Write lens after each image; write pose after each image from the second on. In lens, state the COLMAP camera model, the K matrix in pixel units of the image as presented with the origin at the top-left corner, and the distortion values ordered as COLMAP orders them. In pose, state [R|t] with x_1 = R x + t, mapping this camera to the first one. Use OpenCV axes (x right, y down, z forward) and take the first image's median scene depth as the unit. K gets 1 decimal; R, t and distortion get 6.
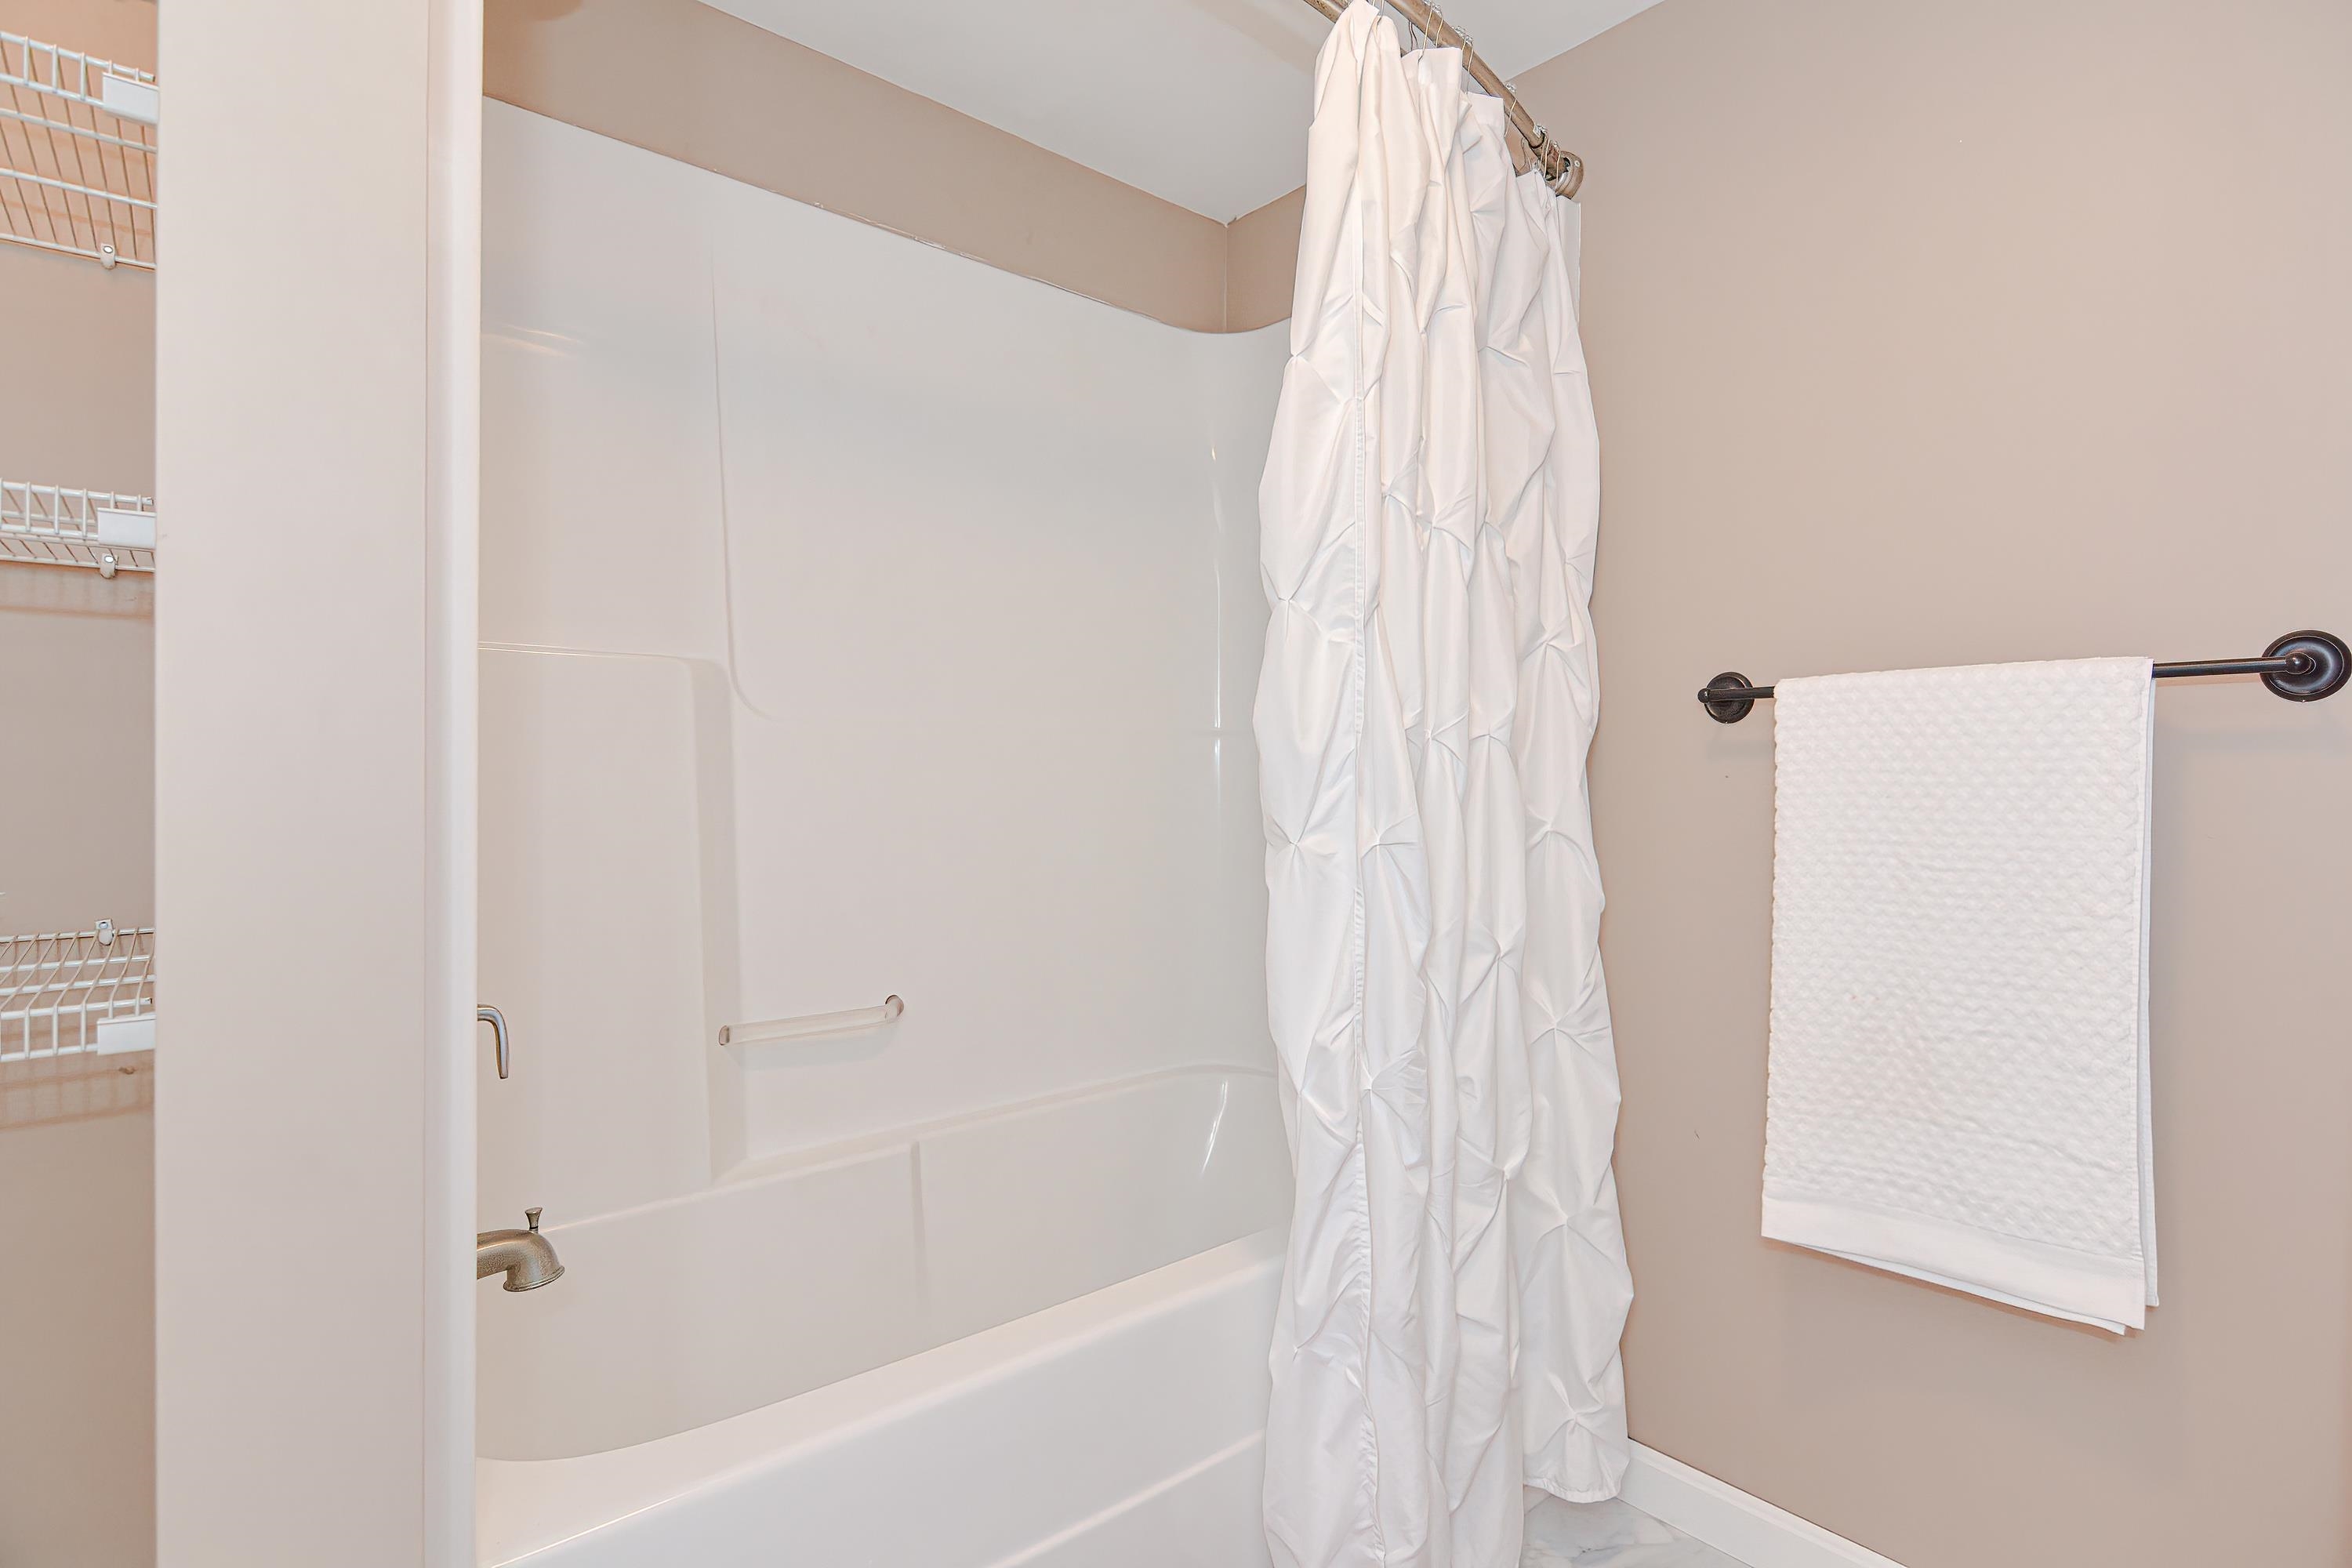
lens RADIAL K [[1023.8, 0, 1184.9], [0, 1023.8, 773.1], [0, 0, 1]] dist [0.003601, 0.000243]
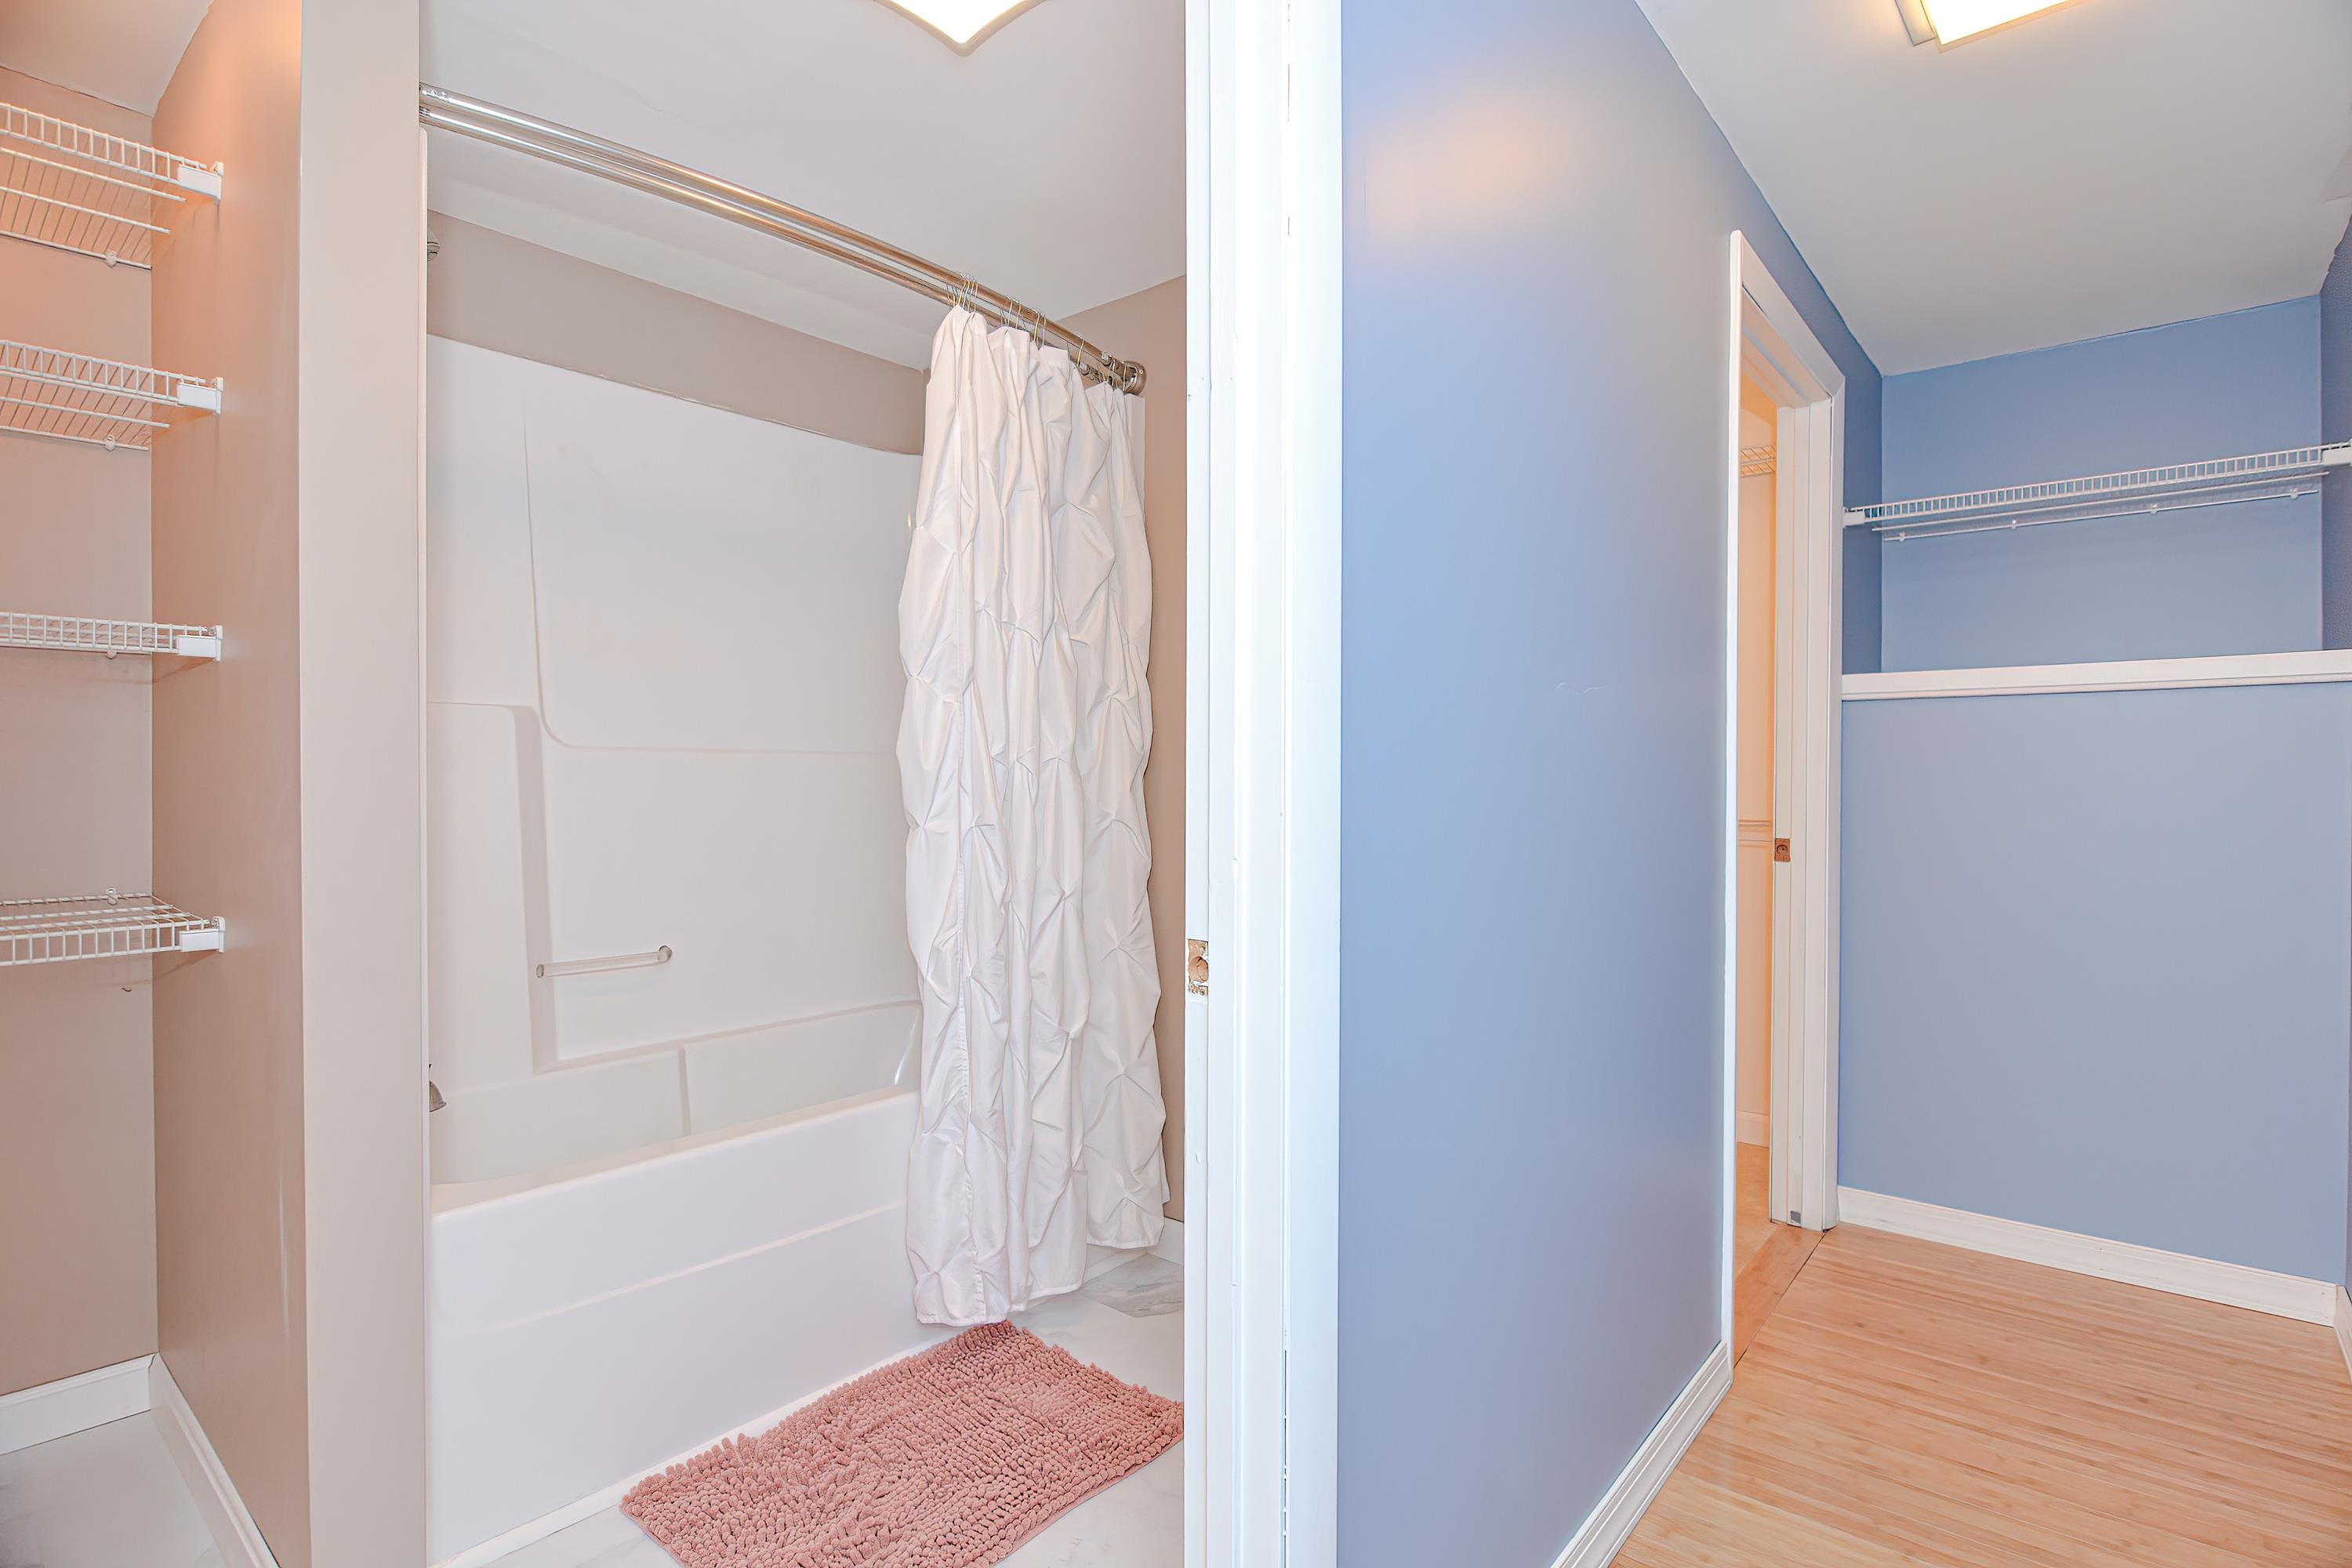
lens RADIAL K [[1144.0, 0, 1162.0], [0, 1144.0, 784.1], [0, 0, 1]] dist [0.000189, -0.006096]
pose [[0.991218, -0.009208, 0.131918, 0.238824], [0.009144, 0.999958, 0.001096, 0.003877], [-0.131923, 0.000120, 0.991260, -0.822205]]
